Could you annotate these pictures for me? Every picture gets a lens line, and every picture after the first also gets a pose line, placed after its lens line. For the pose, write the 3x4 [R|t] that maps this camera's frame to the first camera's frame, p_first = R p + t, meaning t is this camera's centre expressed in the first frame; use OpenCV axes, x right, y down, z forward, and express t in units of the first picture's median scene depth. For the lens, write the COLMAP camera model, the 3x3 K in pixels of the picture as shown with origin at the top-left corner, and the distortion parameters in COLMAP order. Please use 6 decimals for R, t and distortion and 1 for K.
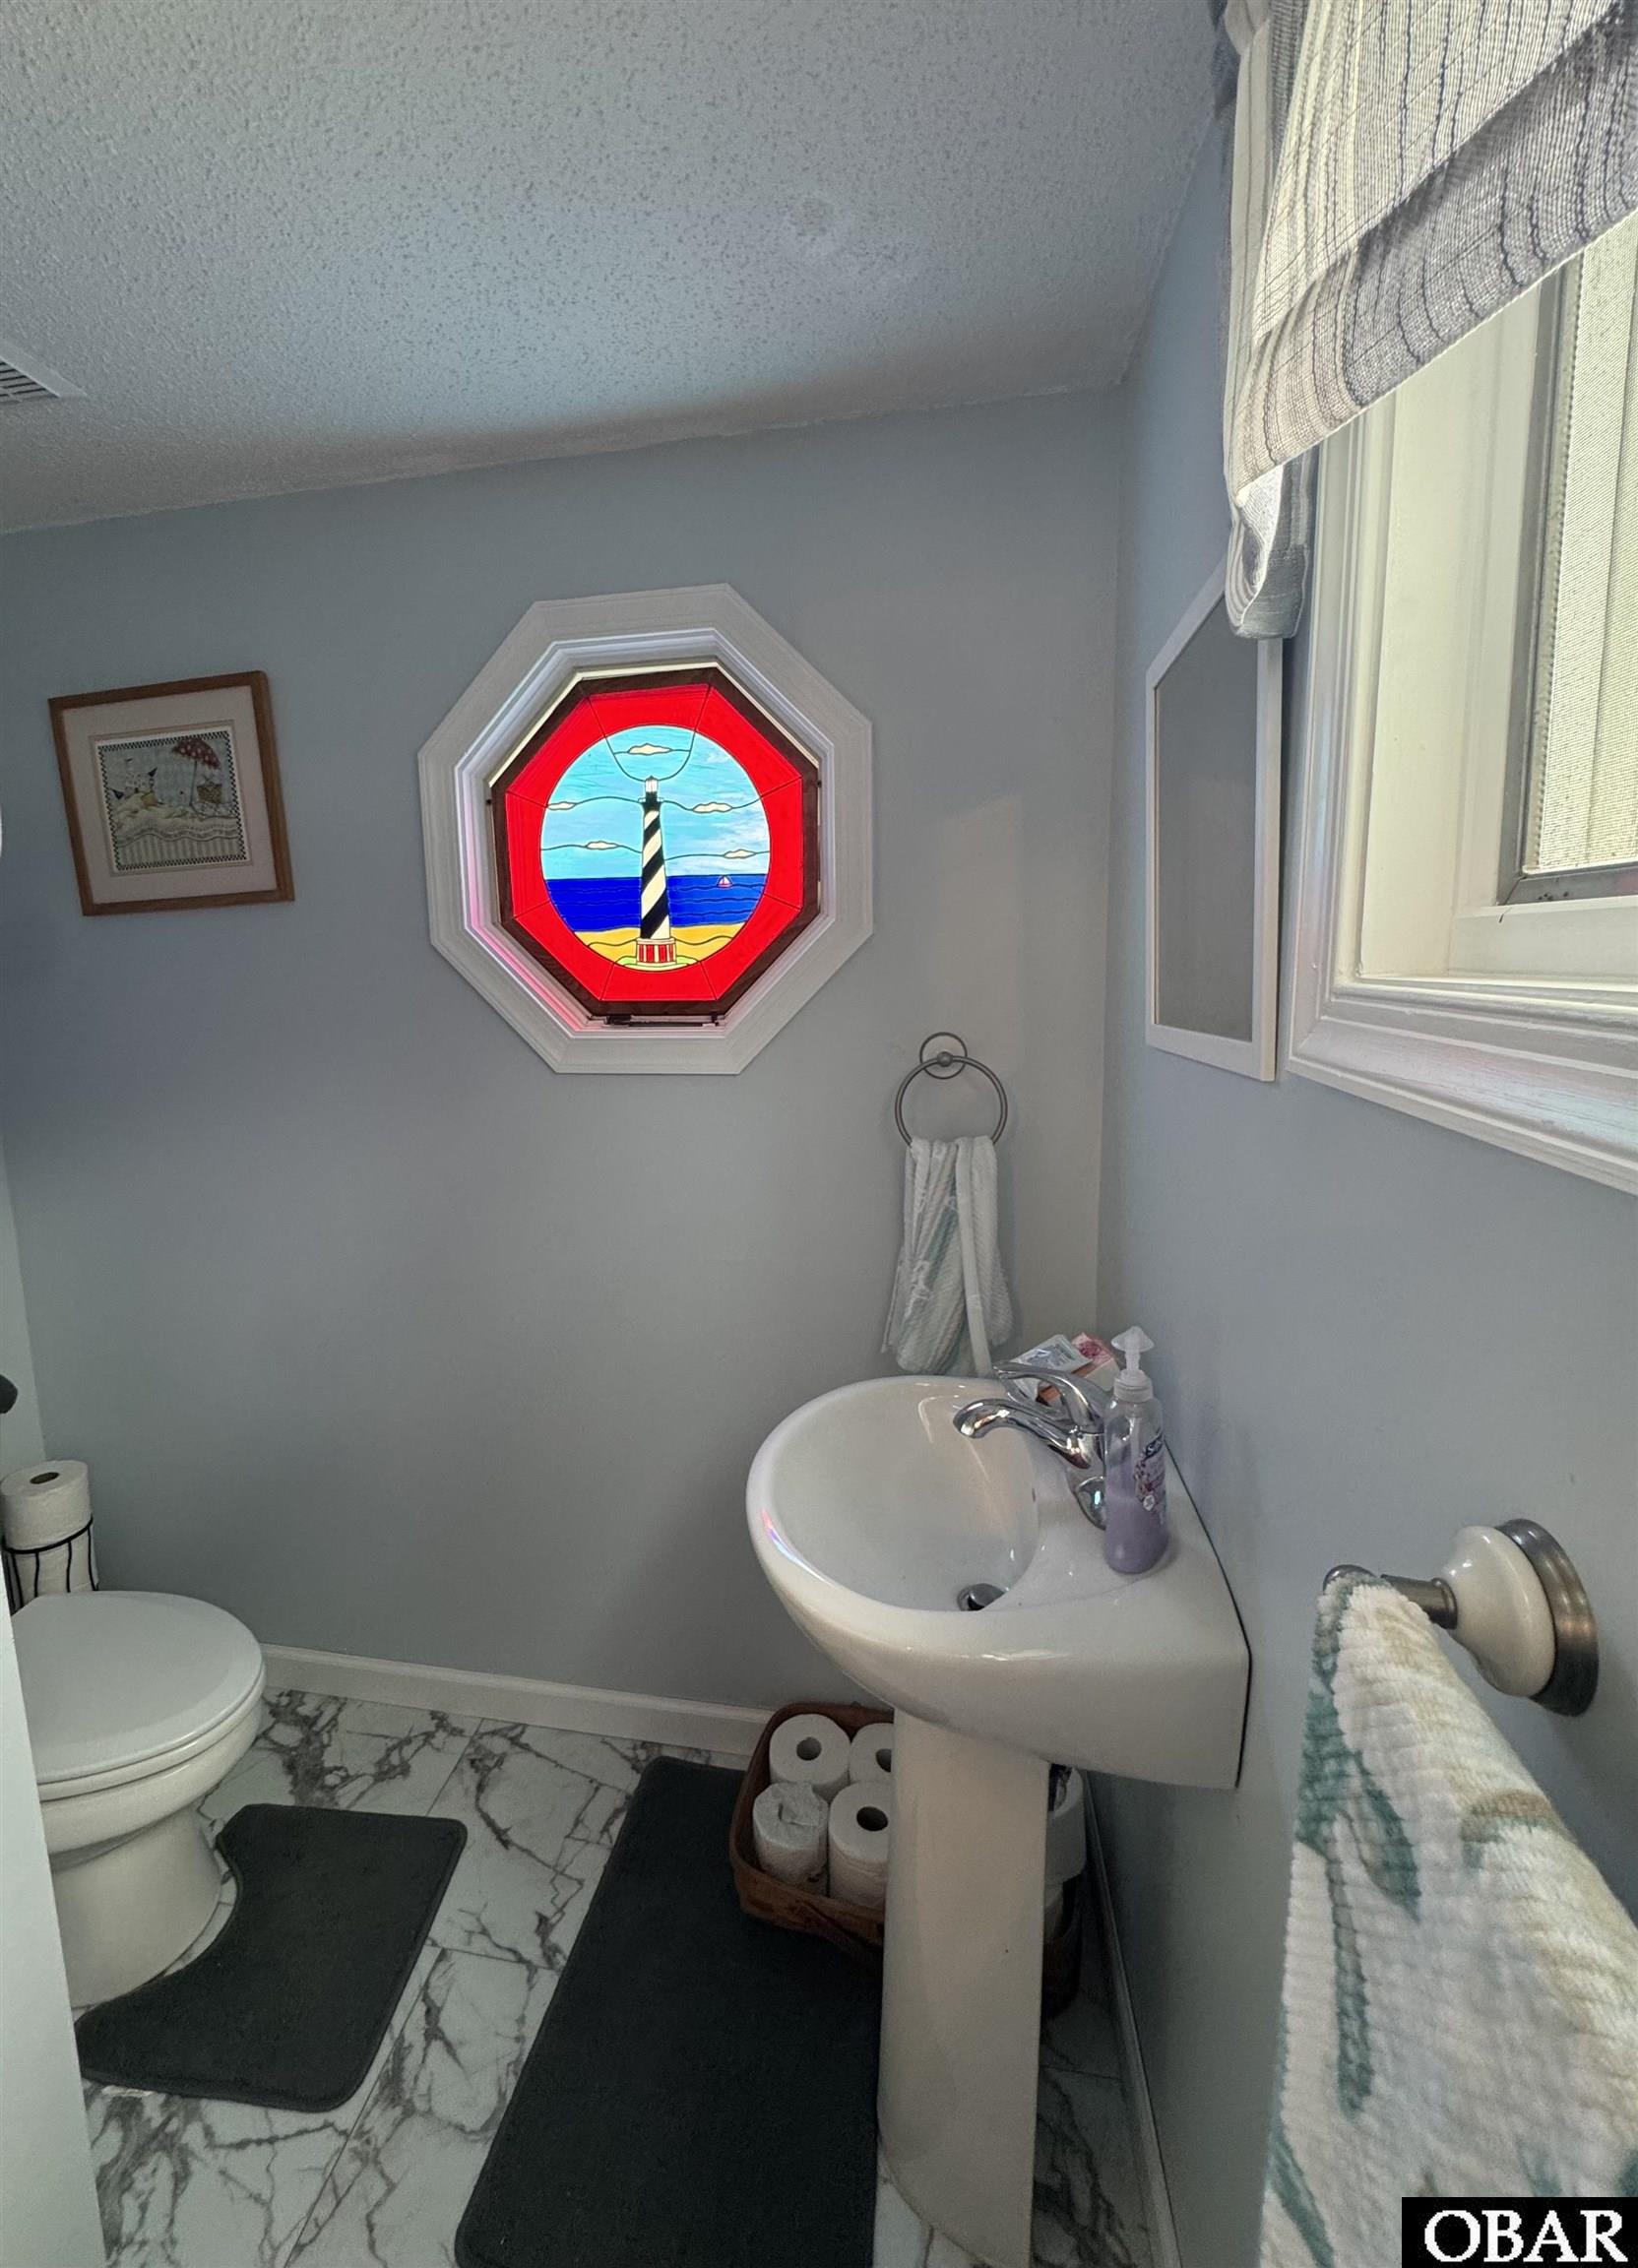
lens RADIAL K [[946.6, 0, 756.6], [0, 946.6, 1098.0], [0, 0, 1]] dist [-0.013521, 0.000112]
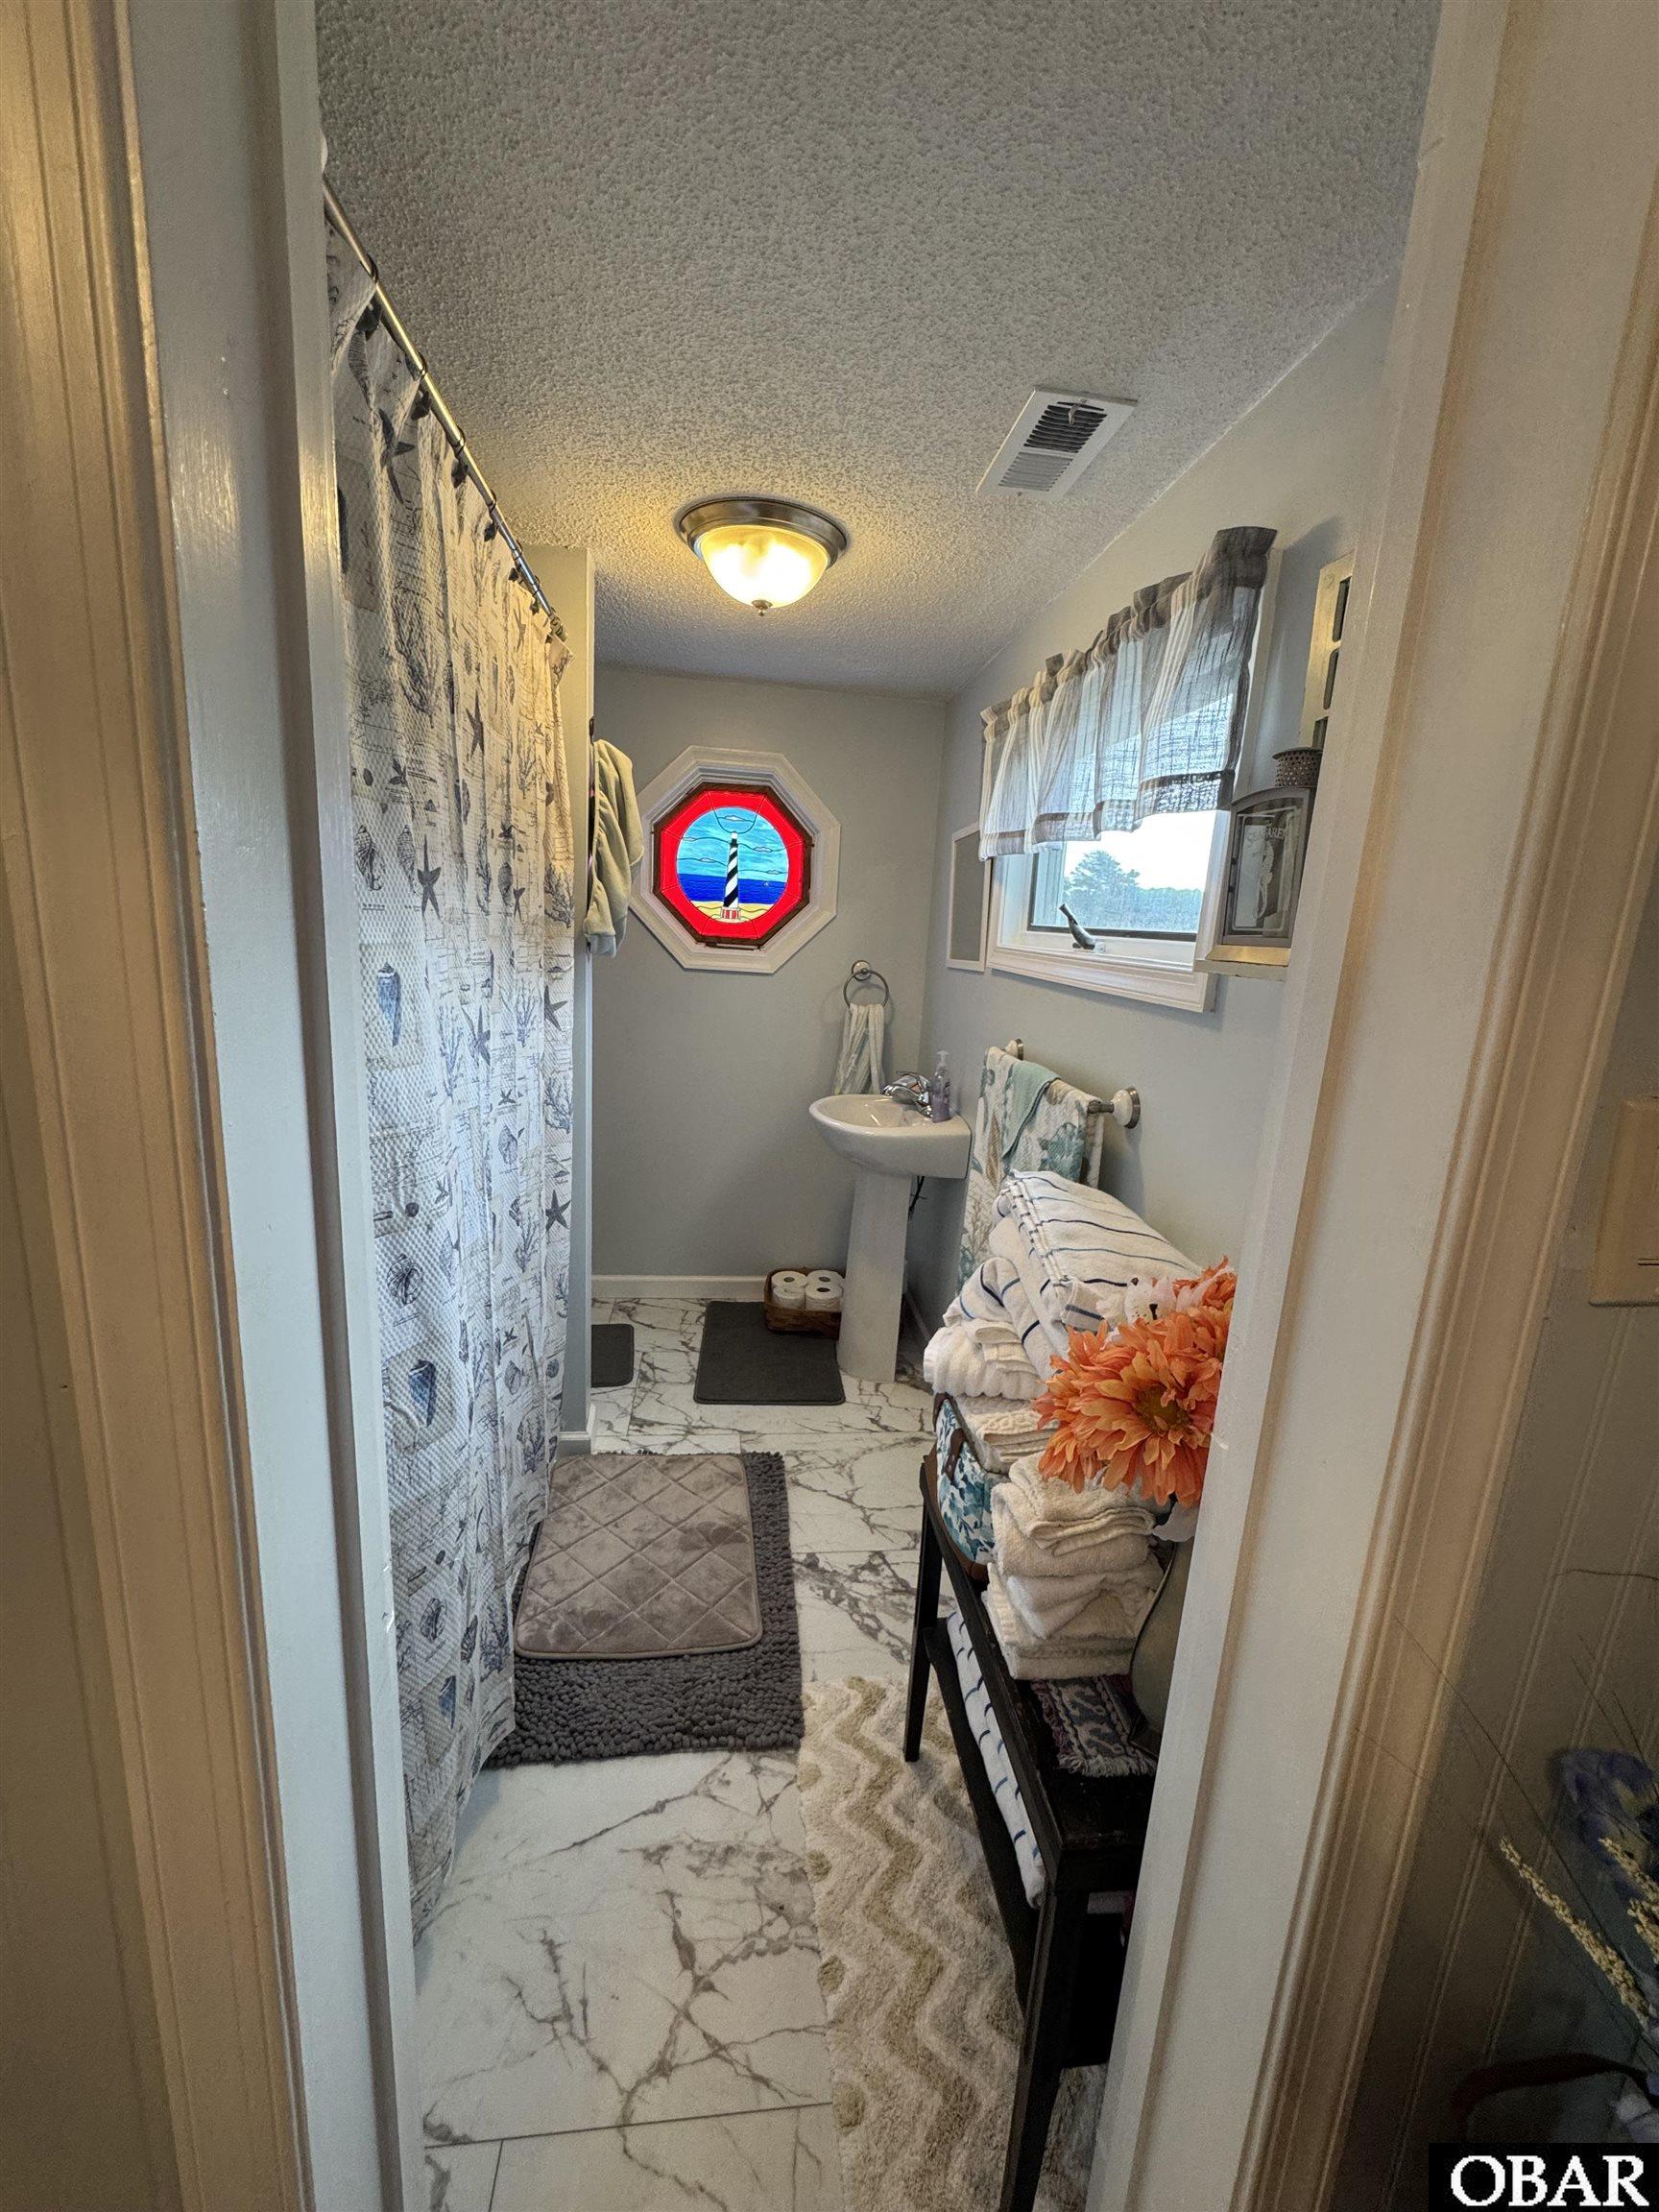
lens RADIAL K [[882.4, 0, 836.0], [0, 882.4, 1104.5], [0, 0, 1]] dist [-0.003360, -0.000182]
pose [[0.949417, 0.015089, 0.313656, -0.511095], [-0.036889, 0.997288, 0.063683, 0.142053], [-0.311845, -0.072032, 0.947399, -1.009587]]
